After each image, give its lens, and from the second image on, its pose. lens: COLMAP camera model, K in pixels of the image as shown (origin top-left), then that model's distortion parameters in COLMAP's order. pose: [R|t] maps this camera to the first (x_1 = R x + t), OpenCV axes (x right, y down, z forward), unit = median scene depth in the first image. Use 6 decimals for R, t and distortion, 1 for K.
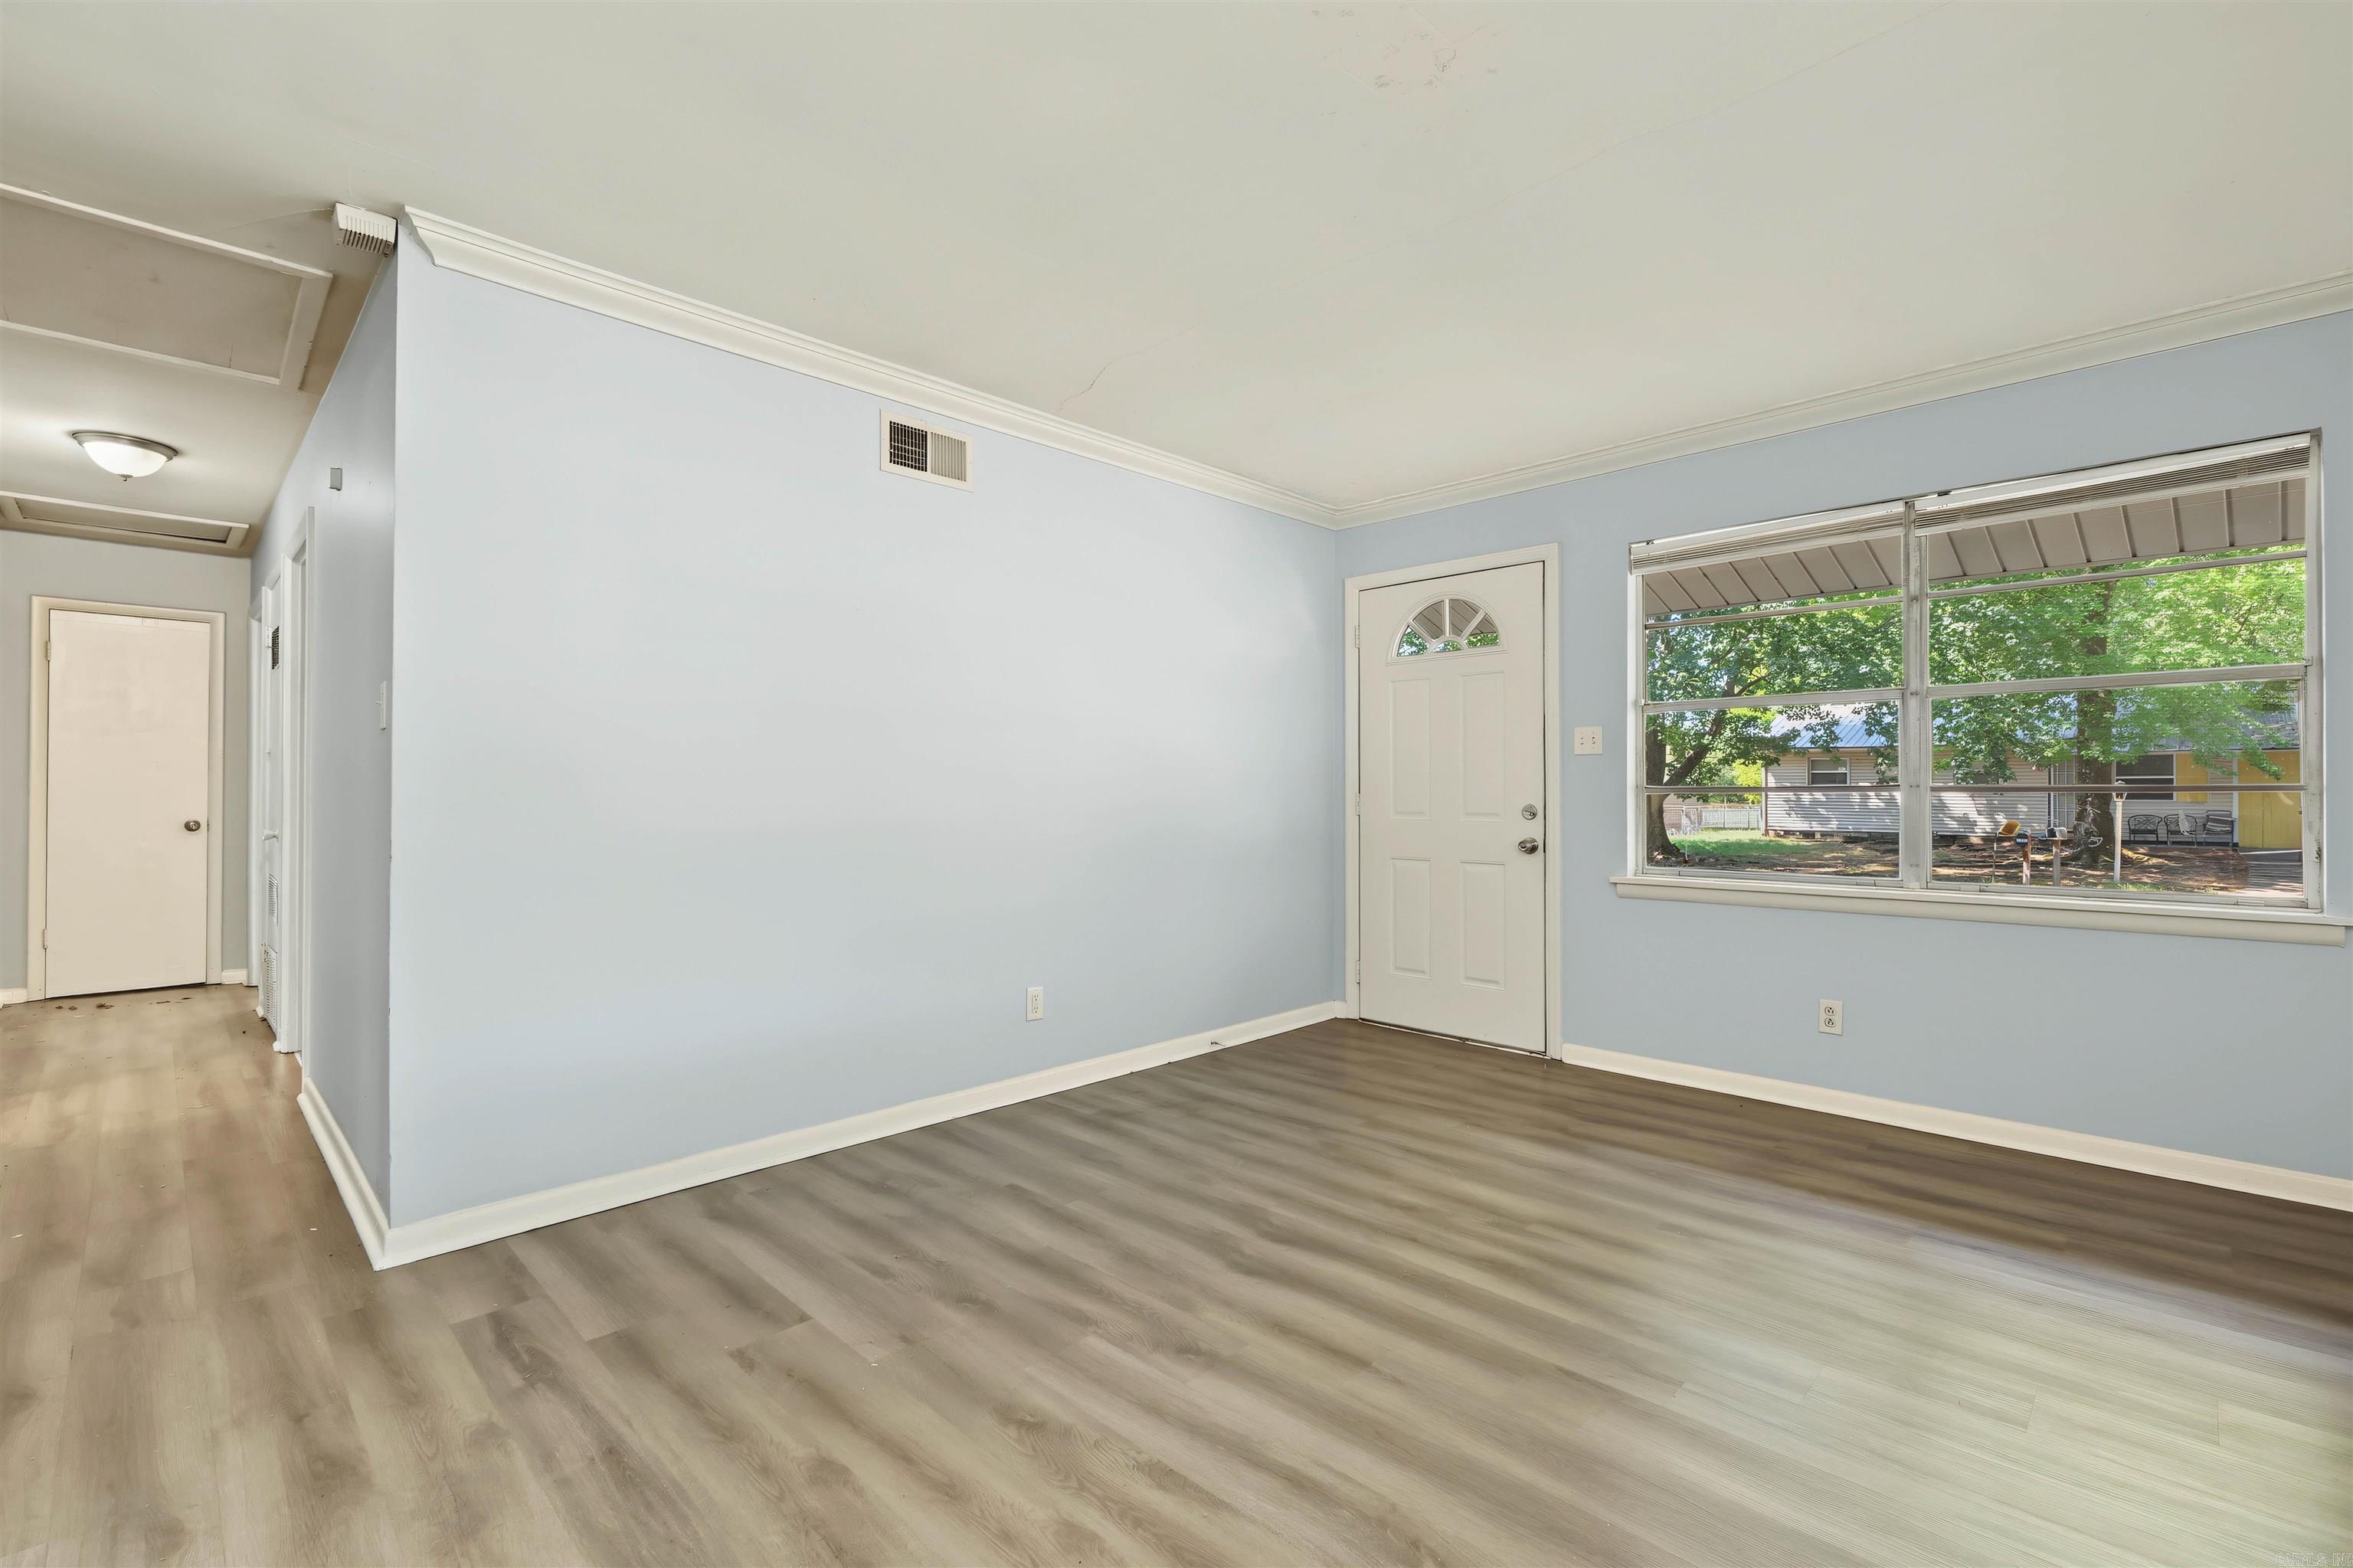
lens RADIAL K [[1034.7, 0, 1177.2], [0, 1034.7, 792.1], [0, 0, 1]] dist [0.001750, -0.001579]
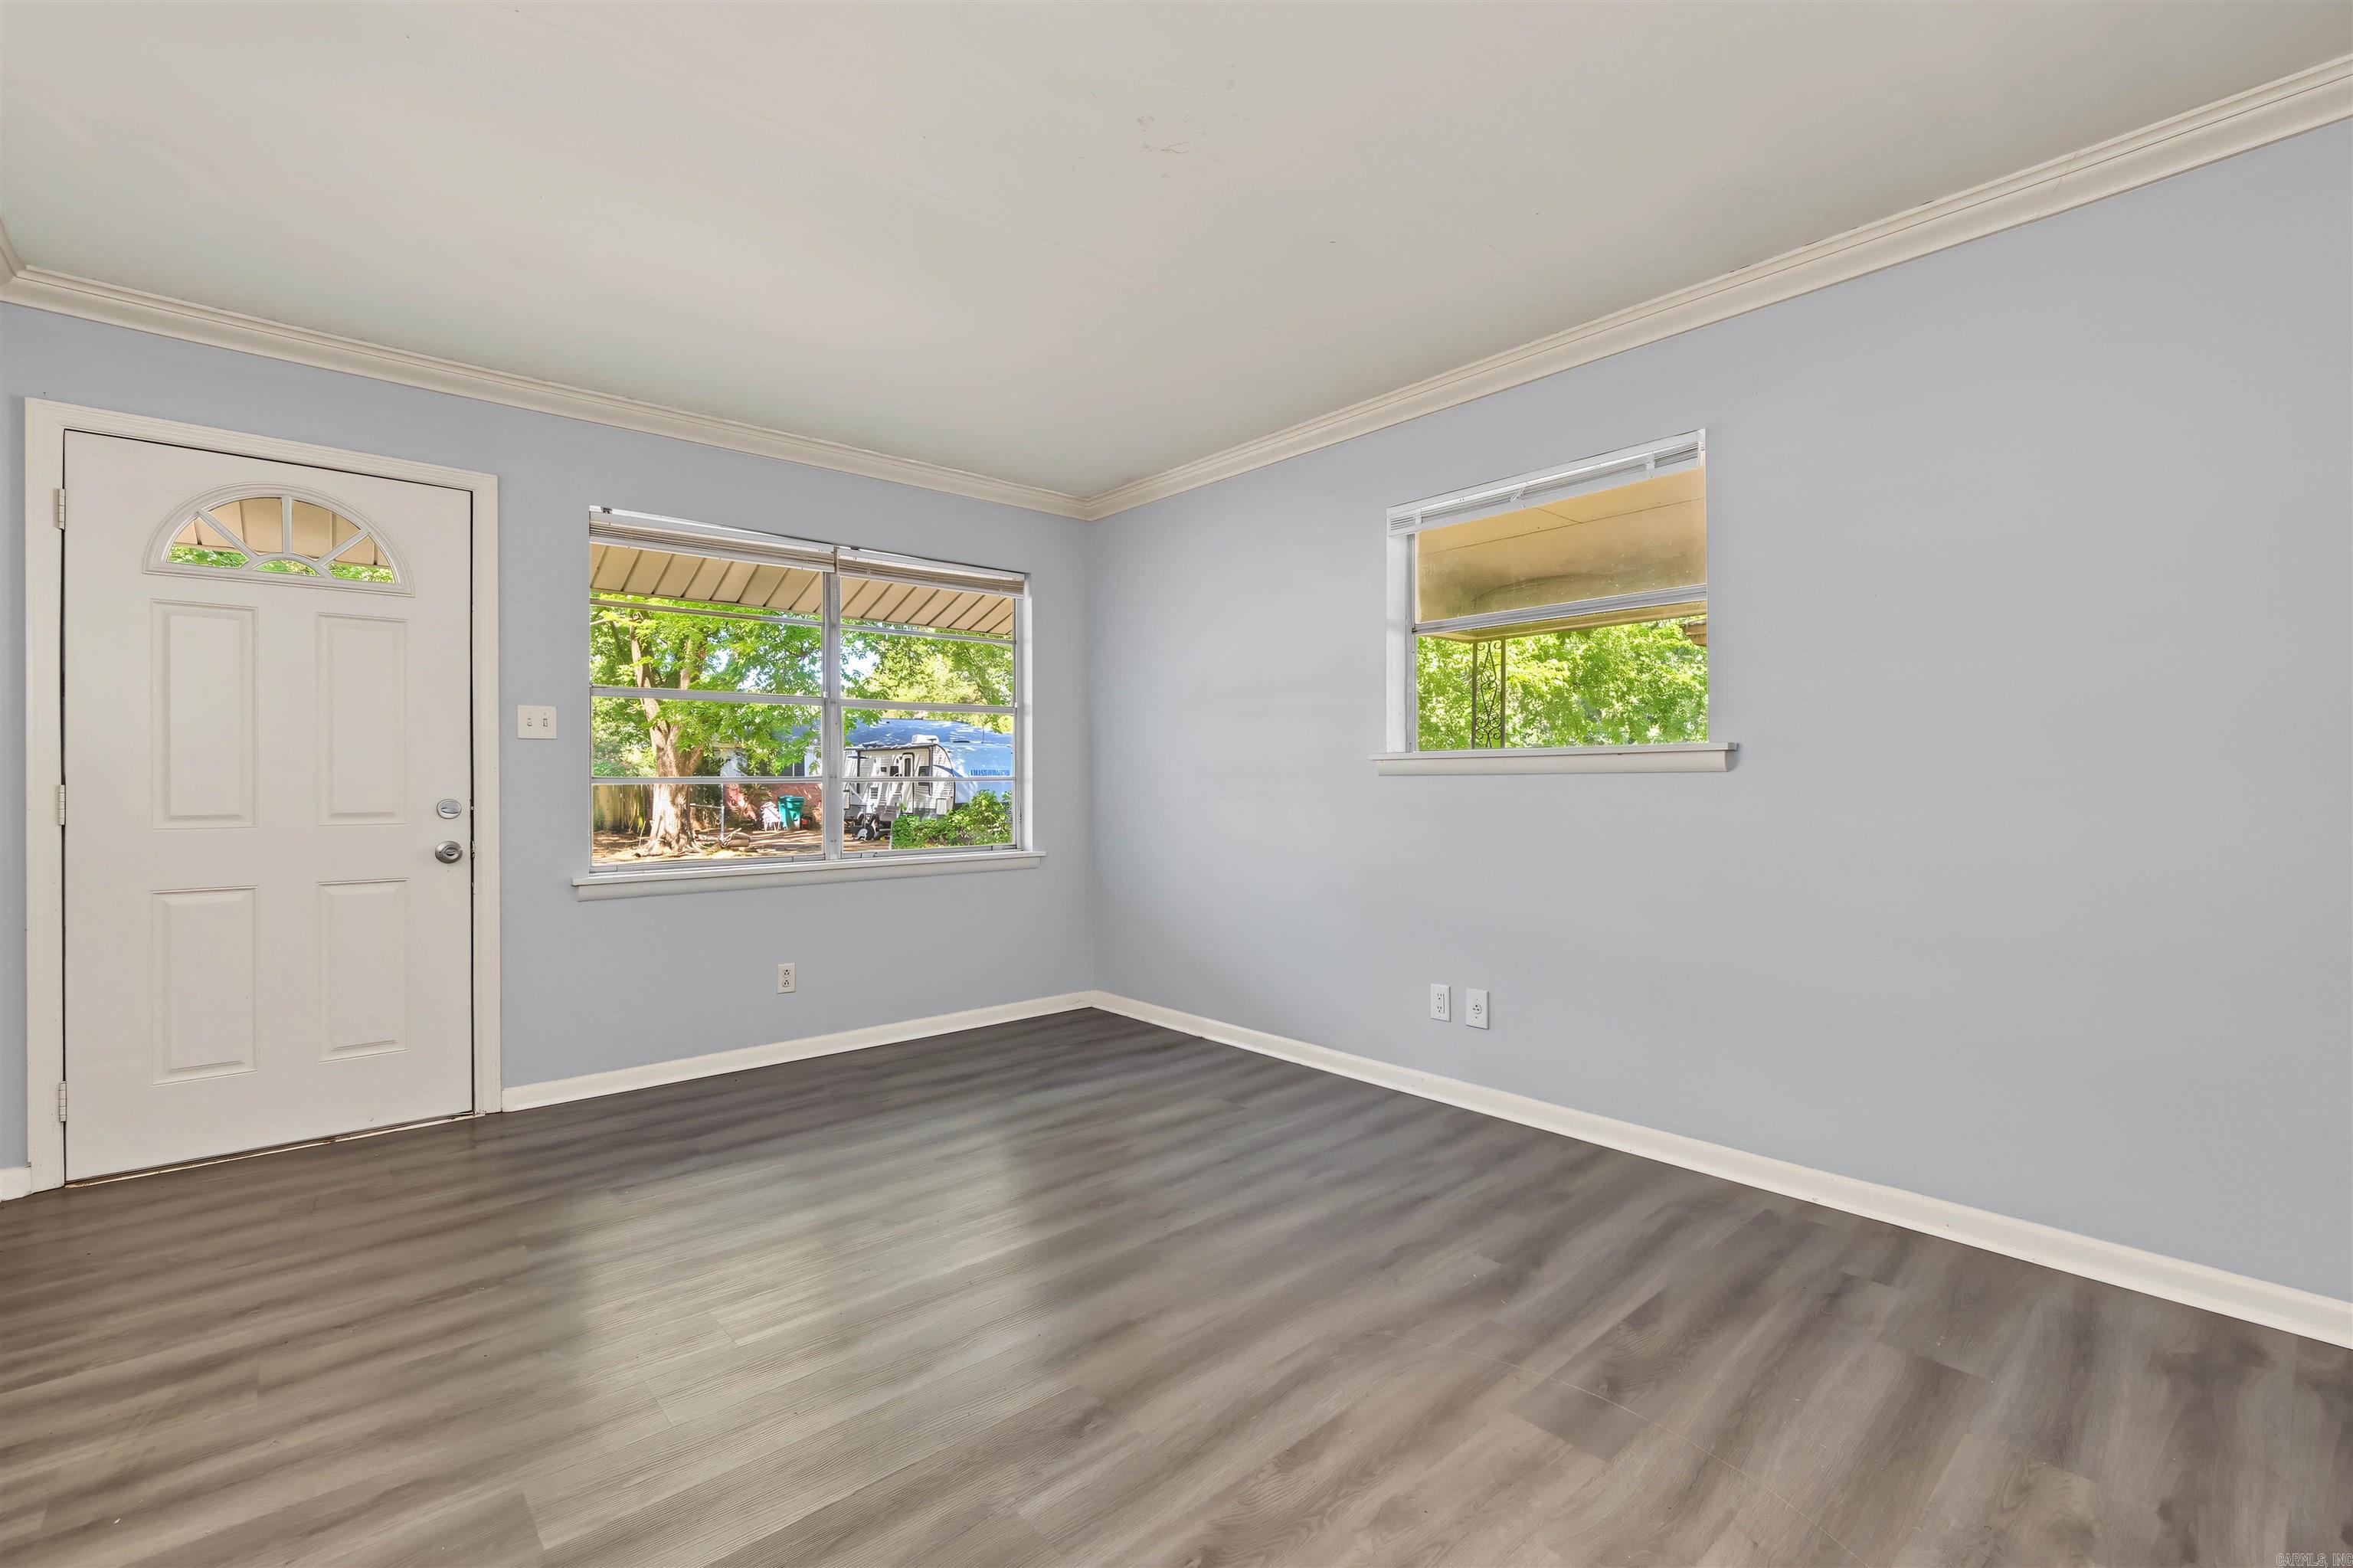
lens RADIAL K [[1034.7, 0, 1172.6], [0, 1034.7, 786.5], [0, 0, 1]] dist [0.001750, -0.001579]
pose [[0.066220, -0.005666, 0.997789, -0.536966], [0.004238, 0.999976, 0.005397, 0.000566], [-0.997796, 0.003871, 0.066243, 0.550398]]
